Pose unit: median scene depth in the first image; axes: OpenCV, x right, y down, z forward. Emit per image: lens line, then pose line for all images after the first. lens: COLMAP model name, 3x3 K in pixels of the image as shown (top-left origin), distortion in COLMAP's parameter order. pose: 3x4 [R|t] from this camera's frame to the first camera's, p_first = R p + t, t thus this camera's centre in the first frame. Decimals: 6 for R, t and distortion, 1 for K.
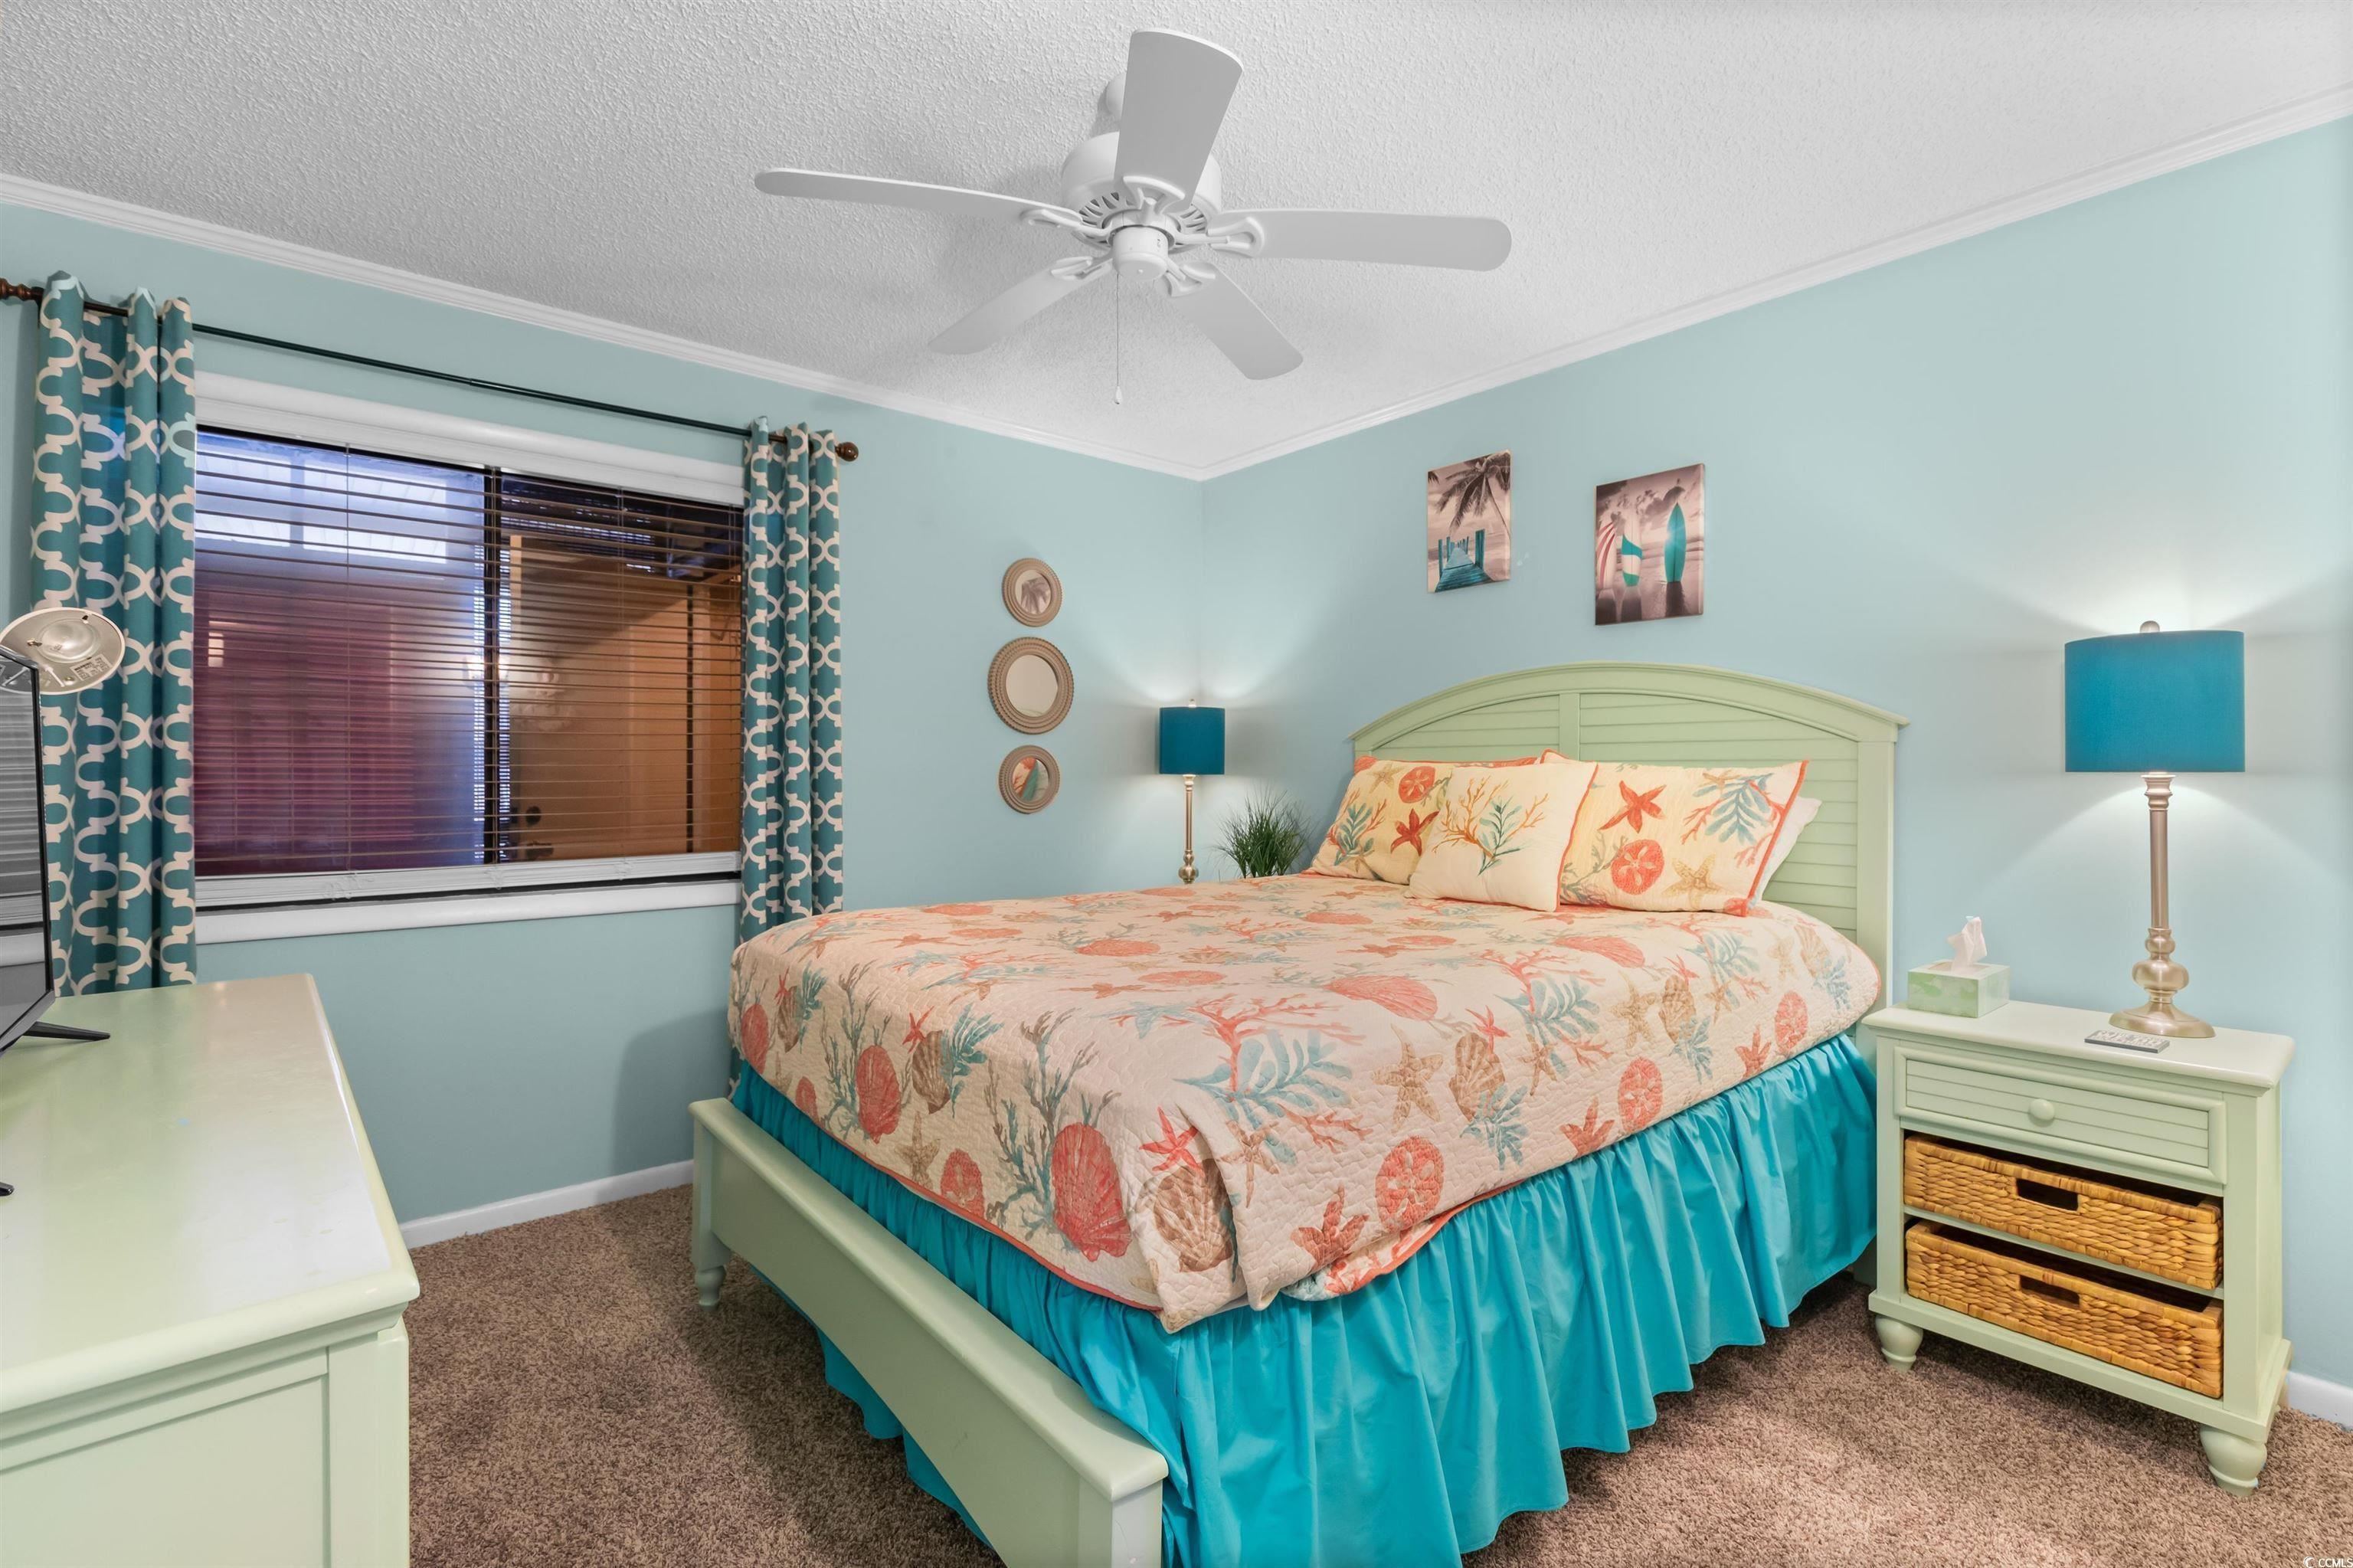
lens RADIAL K [[1059.2, 0, 1183.5], [0, 1059.2, 780.5], [0, 0, 1]] dist [0.010208, -0.004873]
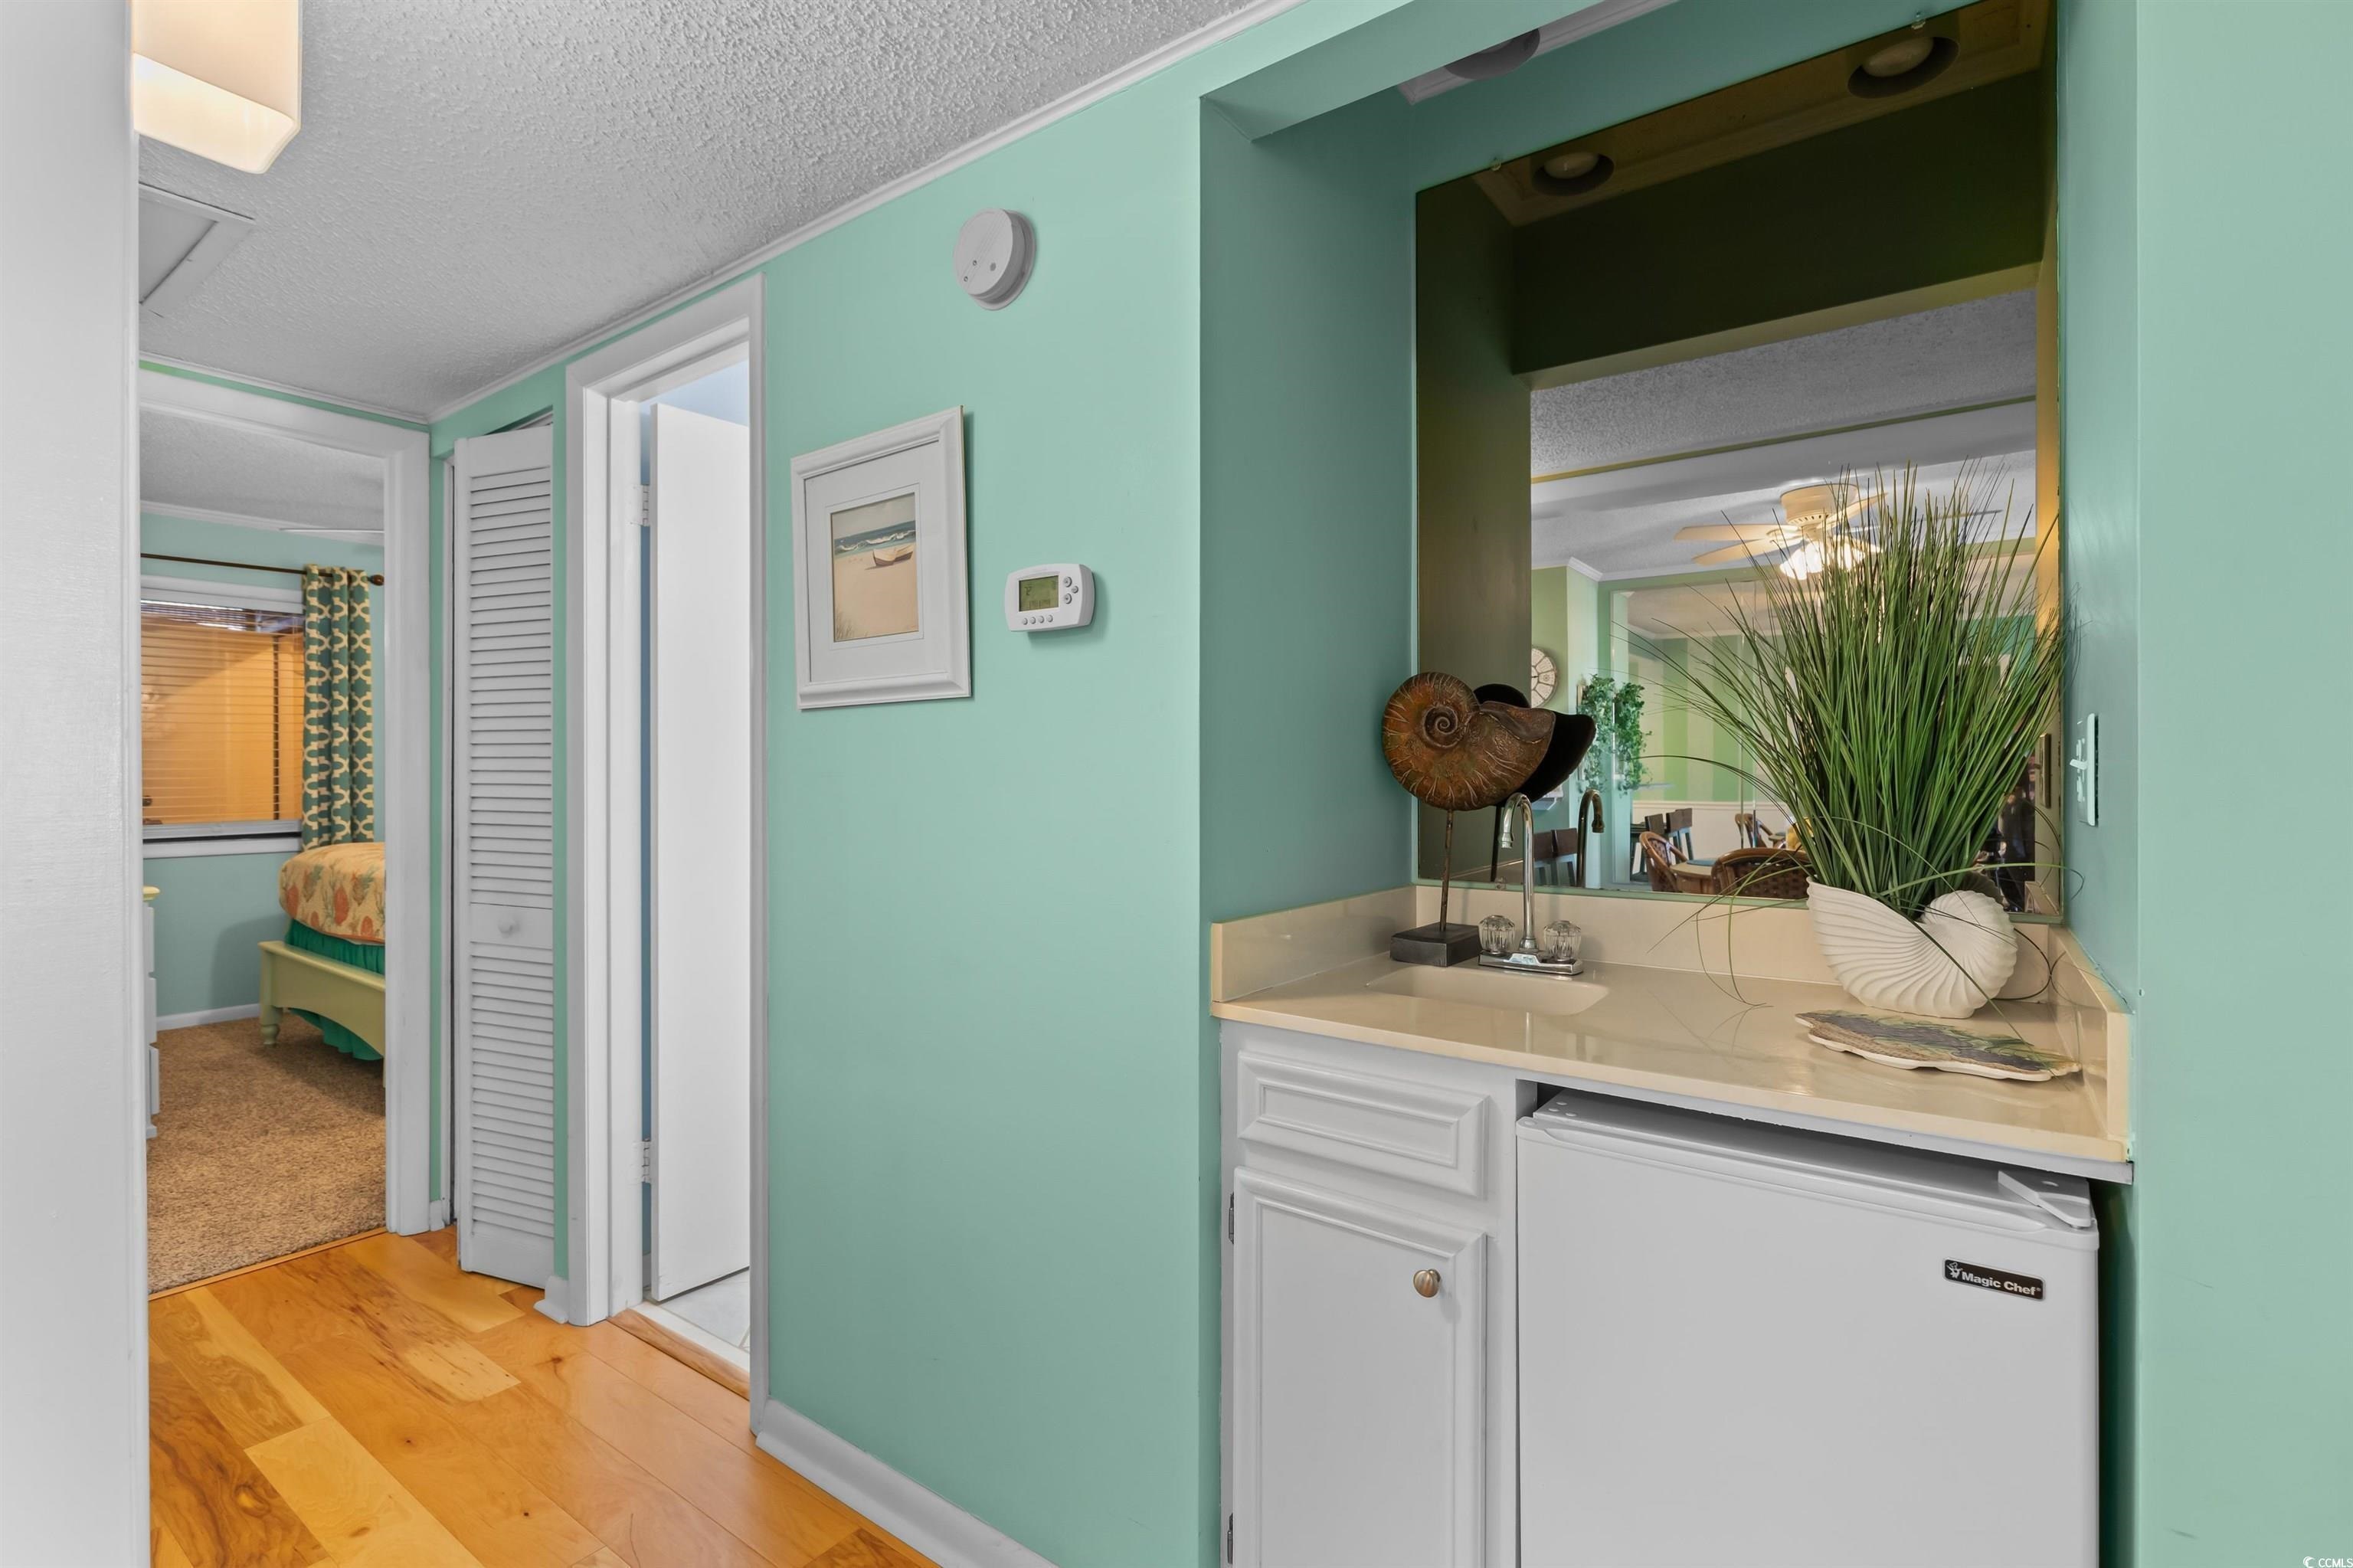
lens RADIAL K [[1059.2, 0, 1171.5], [0, 1059.2, 780.5], [0, 0, 1]] dist [0.010208, -0.004873]
pose [[0.971133, -0.002537, 0.238525, 0.521365], [0.001991, 0.999995, 0.002531, 0.002897], [-0.238530, -0.001983, 0.971133, -0.968848]]
